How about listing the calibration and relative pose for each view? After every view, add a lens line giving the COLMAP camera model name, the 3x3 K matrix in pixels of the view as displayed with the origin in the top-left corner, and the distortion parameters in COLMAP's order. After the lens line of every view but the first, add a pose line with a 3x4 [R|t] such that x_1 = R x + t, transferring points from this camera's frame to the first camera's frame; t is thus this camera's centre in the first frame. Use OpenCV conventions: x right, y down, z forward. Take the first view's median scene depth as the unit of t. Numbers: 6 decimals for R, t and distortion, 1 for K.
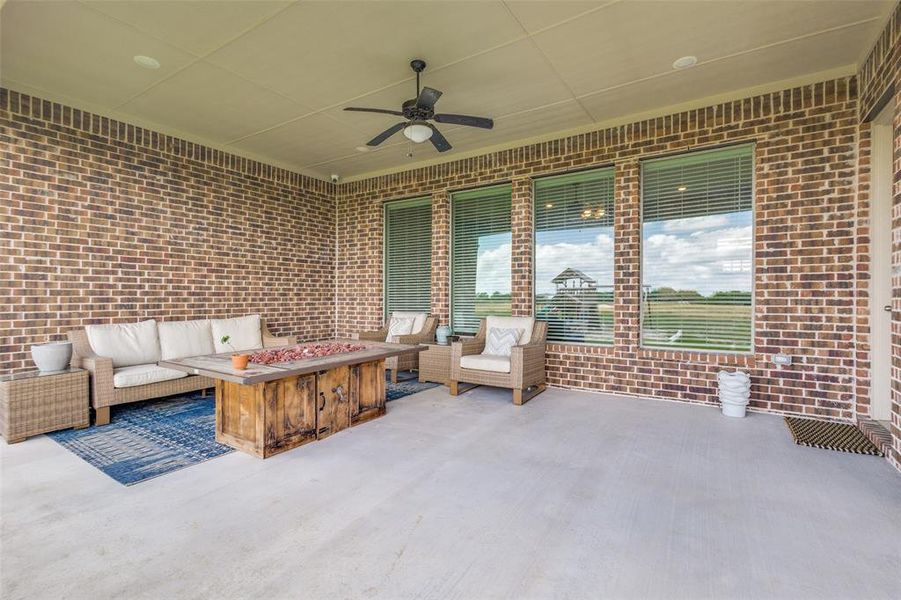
lens RADIAL K [[417.1, 0, 450.5], [0, 417.1, 300.0], [0, 0, 1]] dist [0.010959, -0.000395]
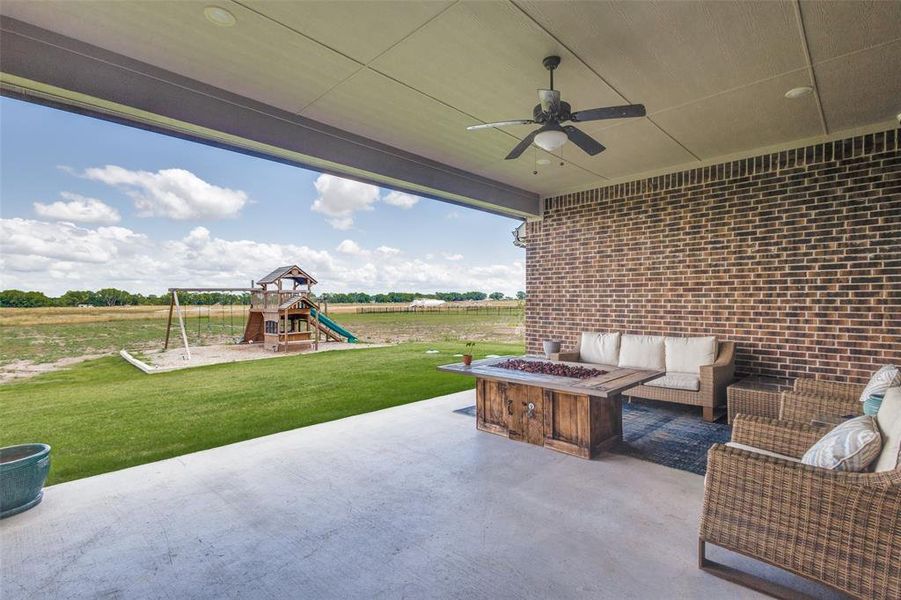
lens RADIAL K [[417.1, 0, 450.5], [0, 417.1, 300.0], [0, 0, 1]] dist [0.010959, -0.000395]
pose [[-0.197868, 0.001456, -0.980228, 0.571345], [-0.006421, 0.999976, 0.002782, -0.046031], [0.980208, 0.006845, -0.197854, 0.662367]]
